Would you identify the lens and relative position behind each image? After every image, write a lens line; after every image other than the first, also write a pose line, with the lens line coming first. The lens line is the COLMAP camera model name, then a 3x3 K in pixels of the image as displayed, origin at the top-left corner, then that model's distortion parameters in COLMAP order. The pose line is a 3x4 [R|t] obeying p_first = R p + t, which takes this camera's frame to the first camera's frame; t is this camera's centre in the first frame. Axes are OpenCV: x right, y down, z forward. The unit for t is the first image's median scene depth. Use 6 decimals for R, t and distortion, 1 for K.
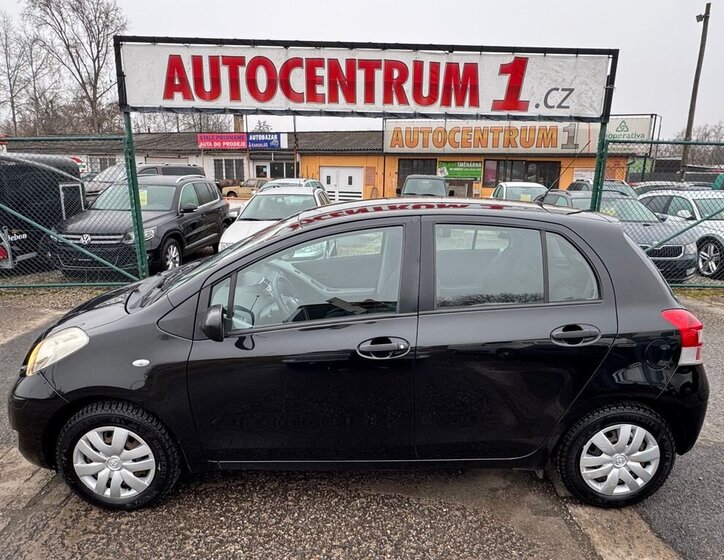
lens RADIAL K [[457.4, 0, 362.0], [0, 457.4, 280.0], [0, 0, 1]] dist [0.002367, -0.001747]
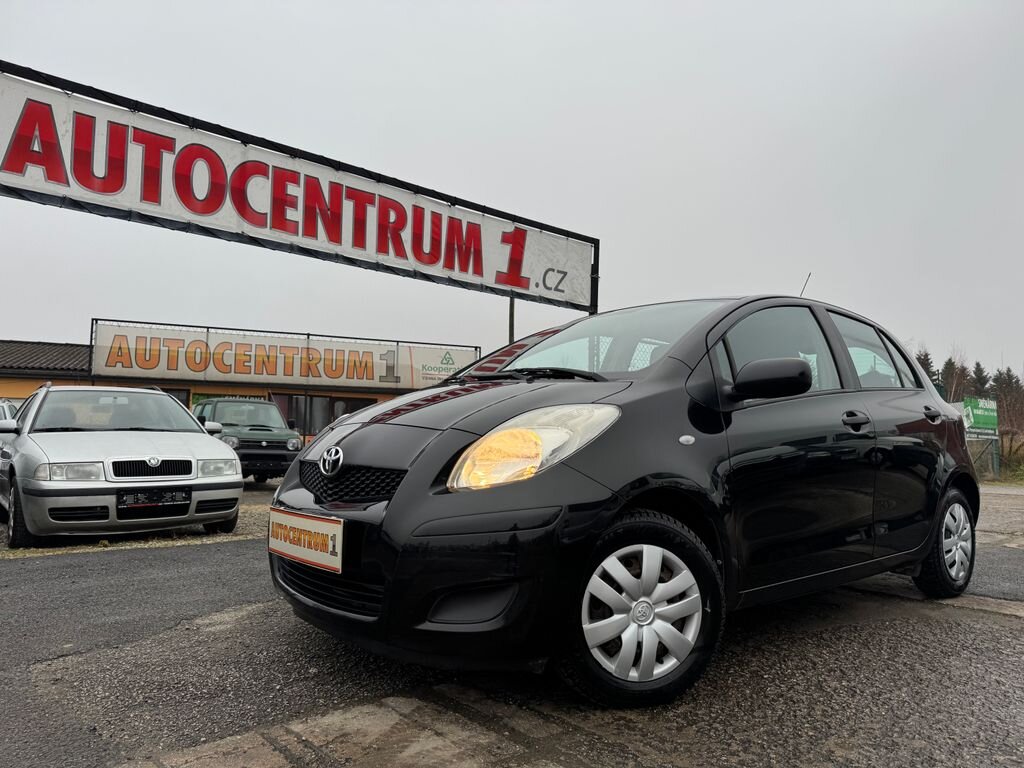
lens RADIAL K [[702.8, 0, 520.8], [0, 702.8, 392.8], [0, 0, 1]] dist [0.092066, -0.106216]
pose [[0.773564, 0.037623, 0.632601, -0.471760], [0.142166, 0.962490, -0.231088, 0.112458], [-0.617566, 0.268696, 0.739199, 0.109800]]
